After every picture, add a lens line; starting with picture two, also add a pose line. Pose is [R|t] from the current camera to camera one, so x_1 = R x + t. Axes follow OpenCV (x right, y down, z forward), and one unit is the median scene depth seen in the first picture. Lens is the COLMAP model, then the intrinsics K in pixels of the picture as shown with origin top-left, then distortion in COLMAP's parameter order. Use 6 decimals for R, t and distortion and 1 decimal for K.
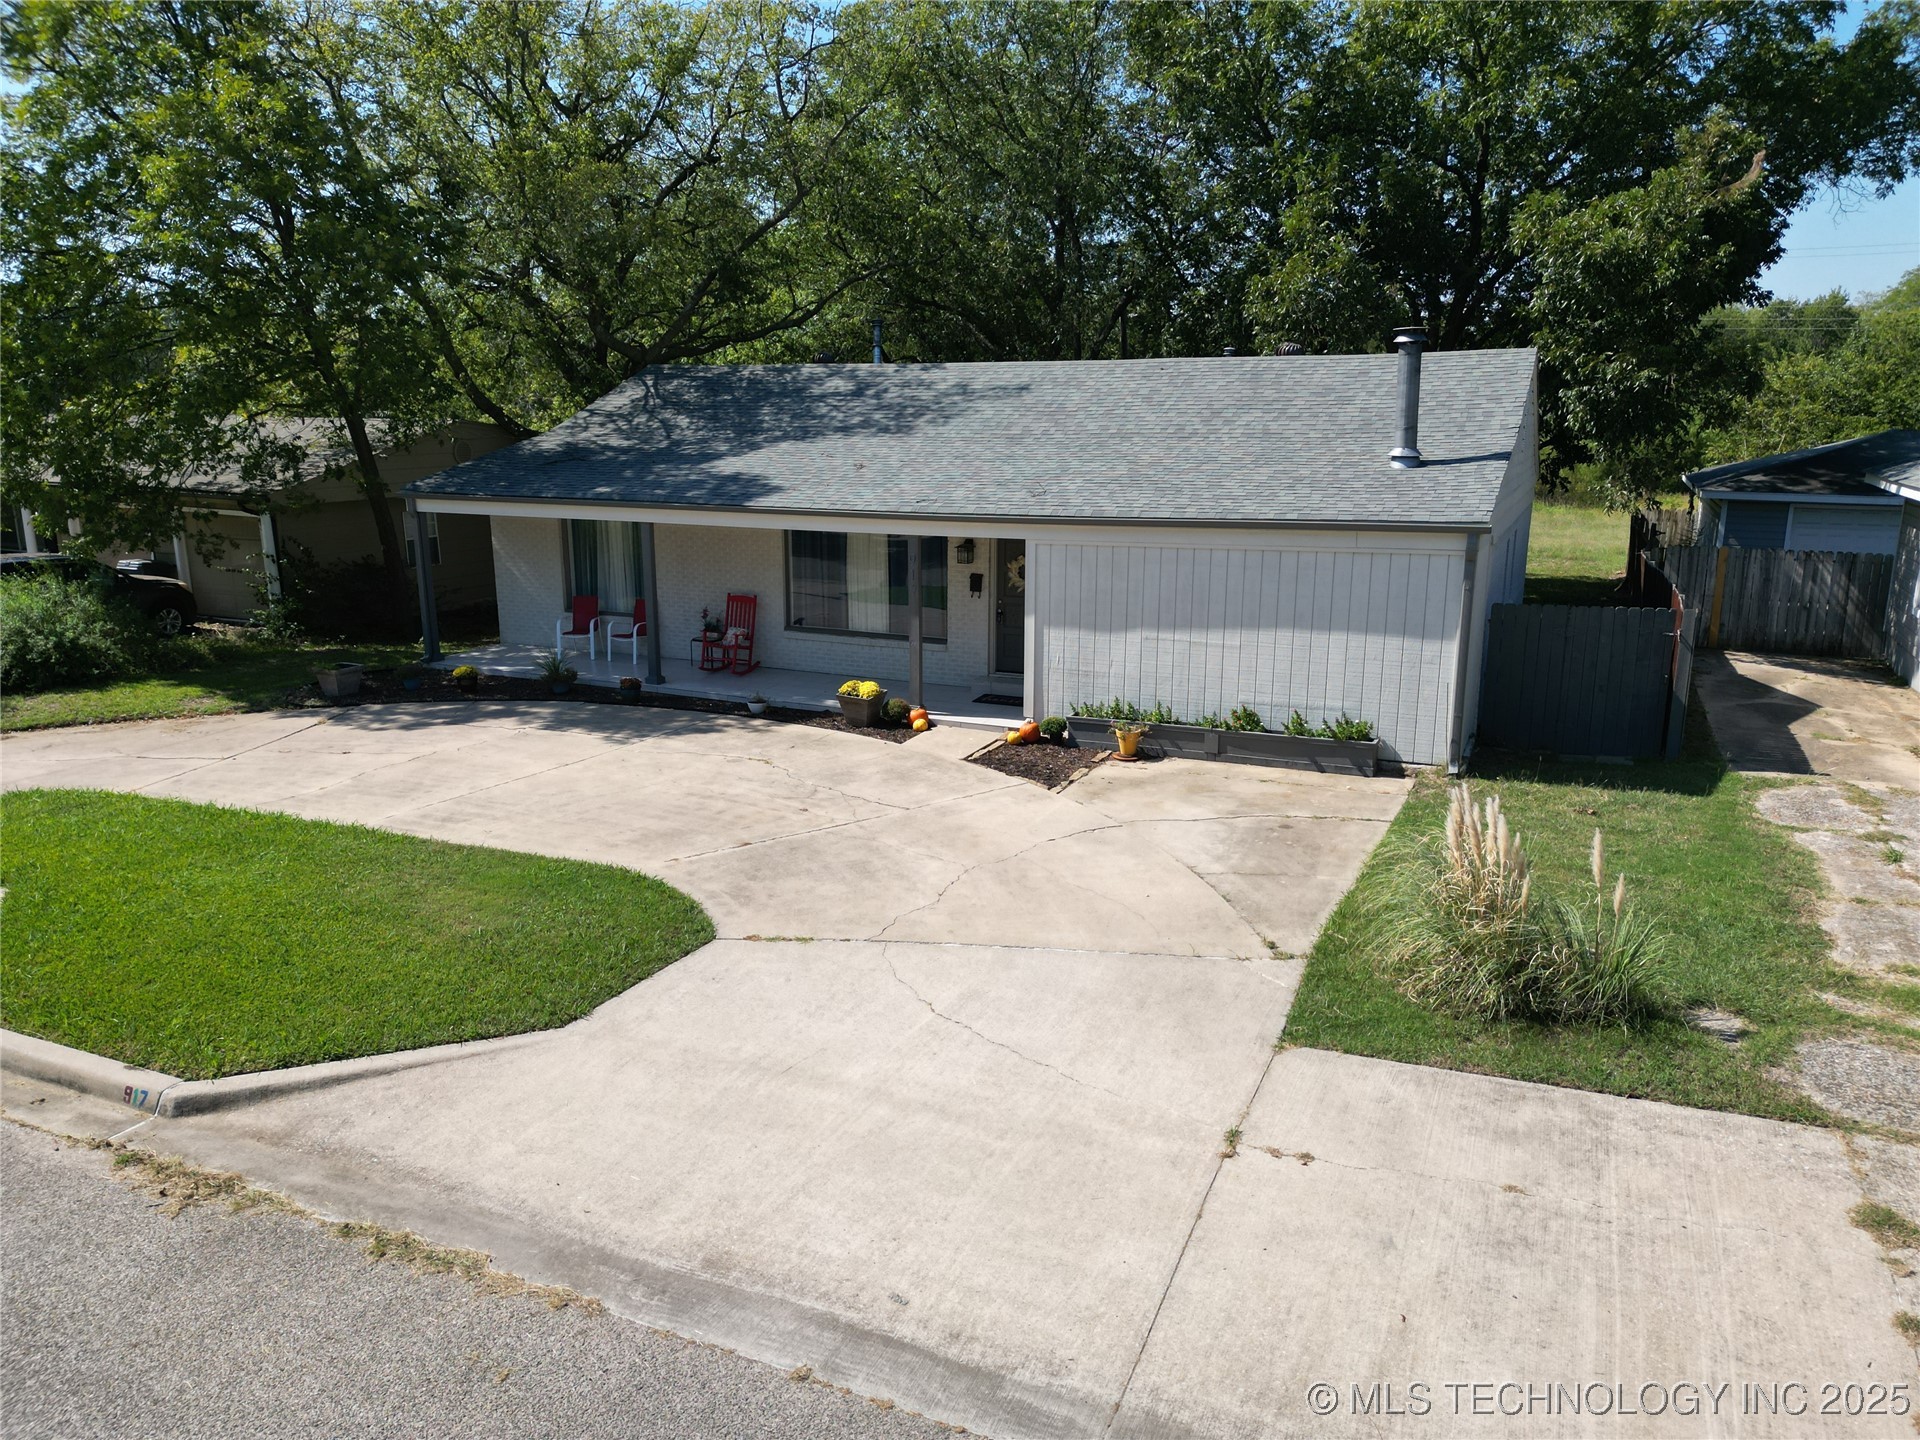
lens RADIAL K [[1340.8, 0, 964.4], [0, 1340.8, 716.6], [0, 0, 1]] dist [0.075586, -0.078782]
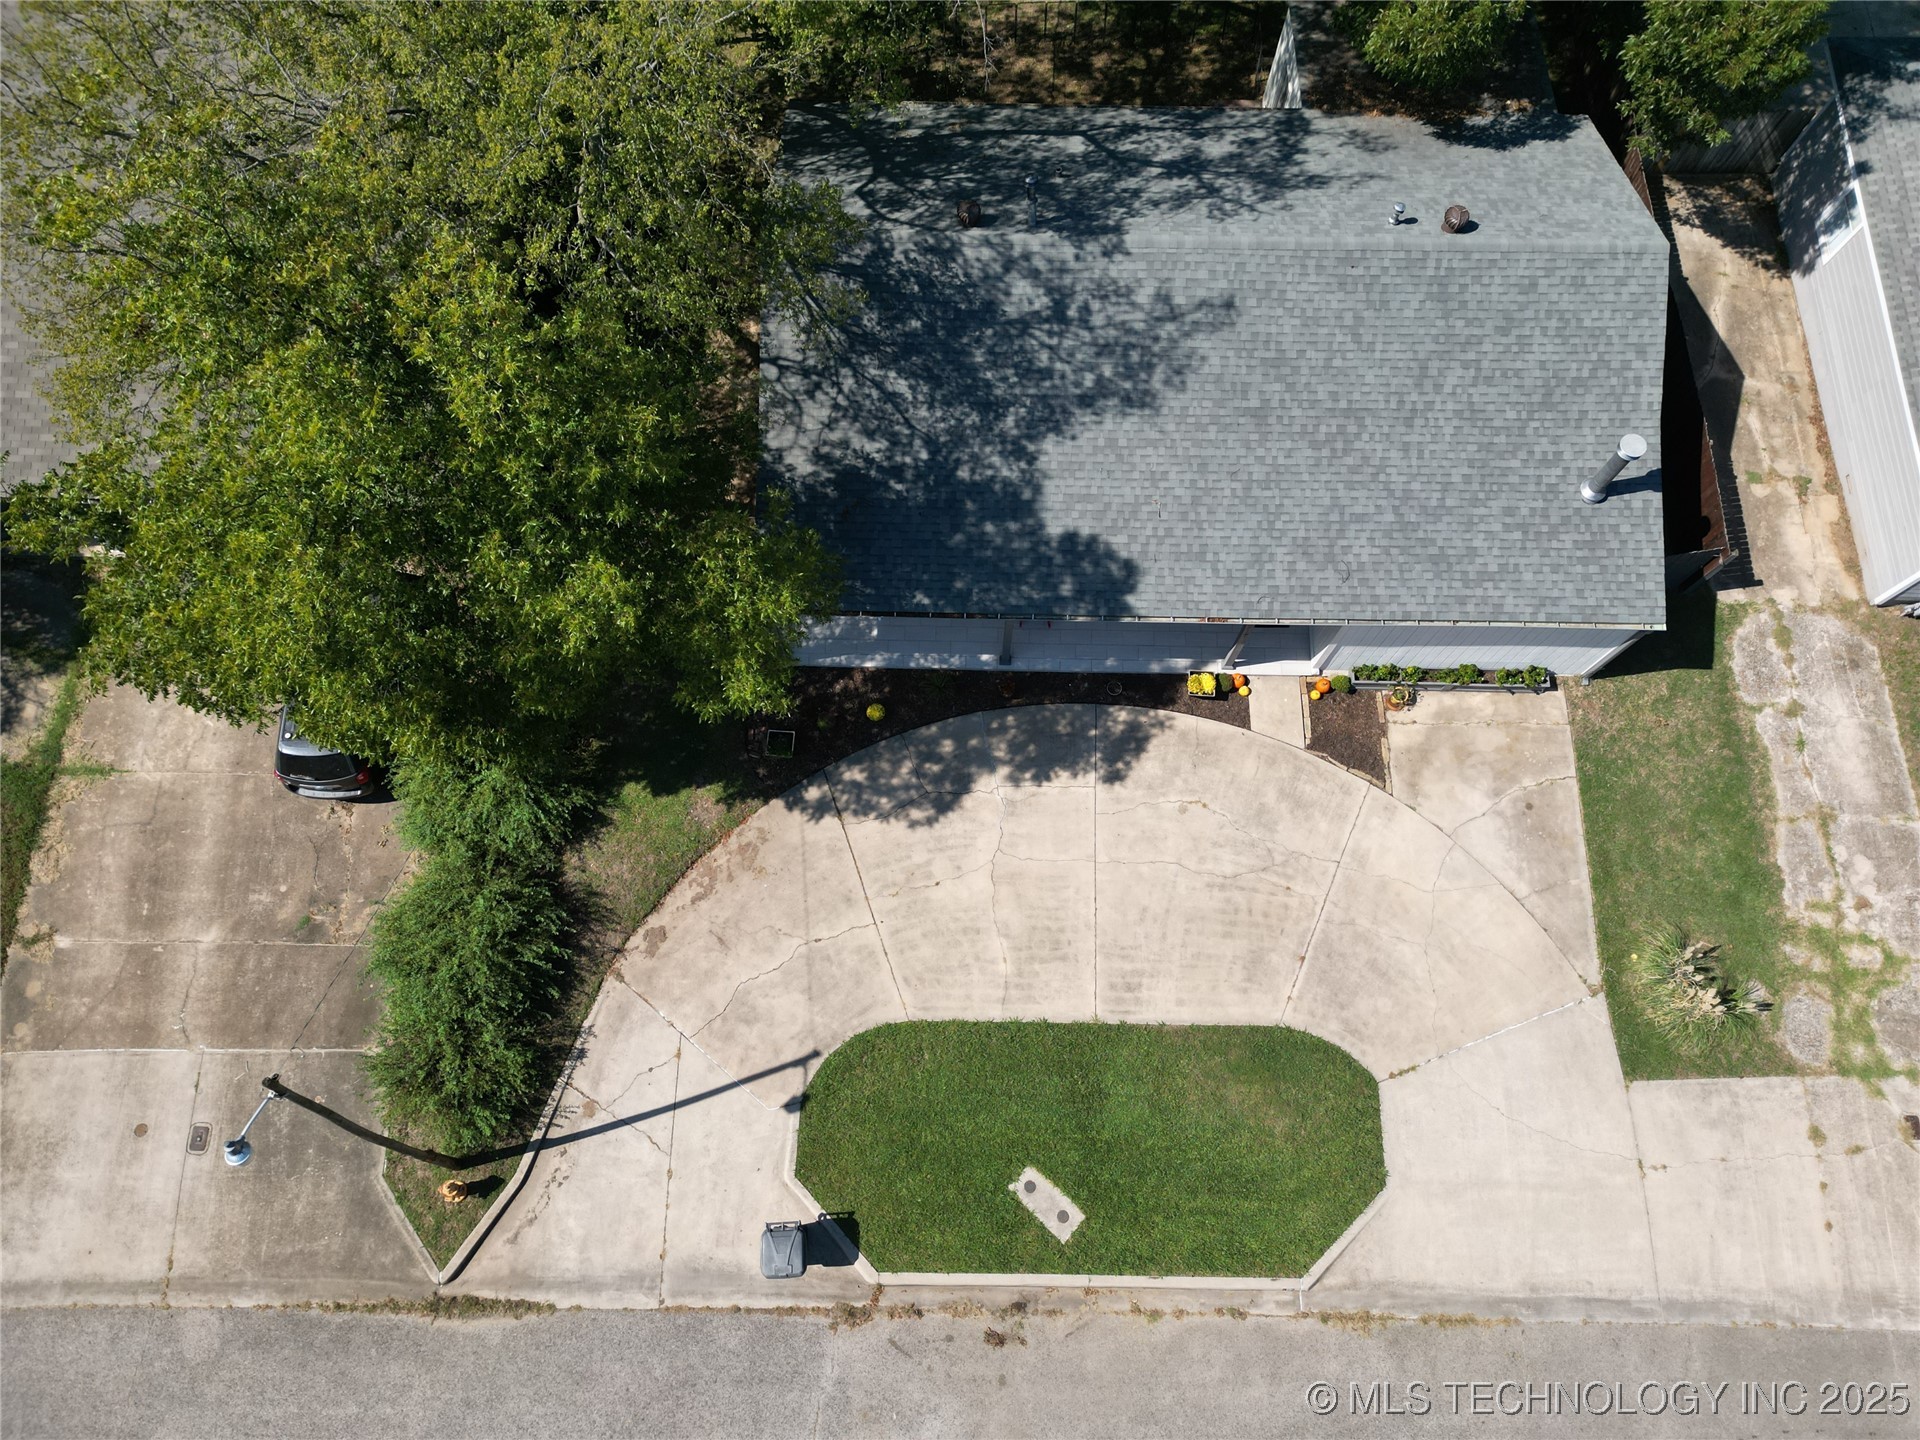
lens RADIAL K [[1330.8, 0, 969.2], [0, 1330.8, 723.4], [0, 0, 1]] dist [0.073391, -0.074473]
pose [[0.914467, -0.380073, 0.138904, -0.633753], [0.083112, 0.512350, 0.854745, -1.508535], [-0.396033, -0.770092, 0.500116, 0.424850]]
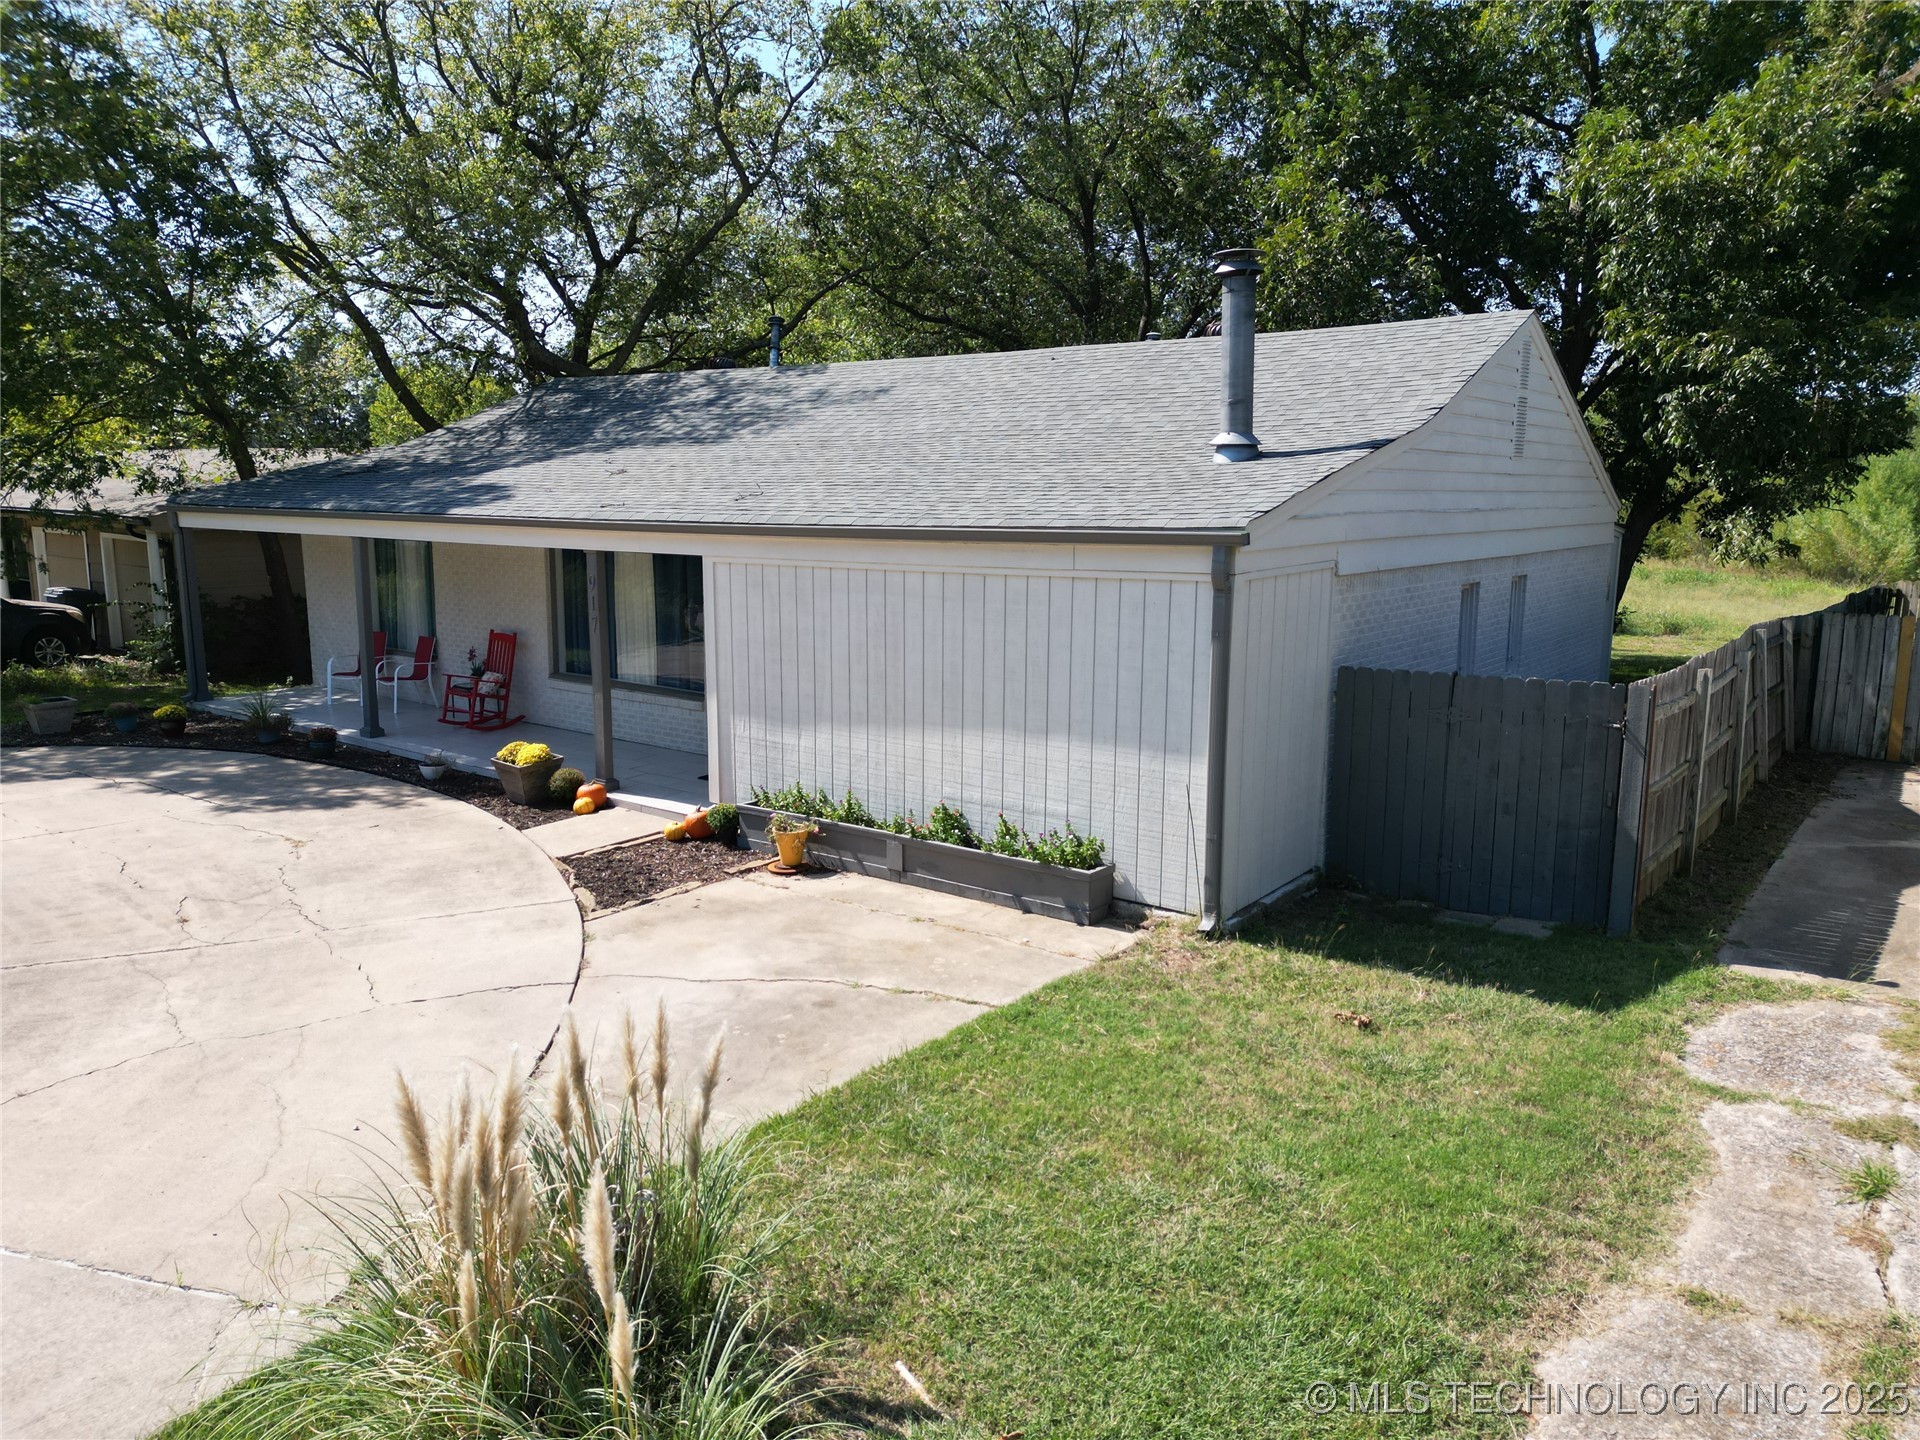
lens RADIAL K [[1340.8, 0, 964.4], [0, 1340.8, 716.6], [0, 0, 1]] dist [0.075586, -0.078782]
pose [[0.977343, 0.043115, -0.207226, 0.387549], [-0.054803, 0.997194, -0.050995, -0.019290], [0.204446, 0.061197, 0.976963, 0.374564]]
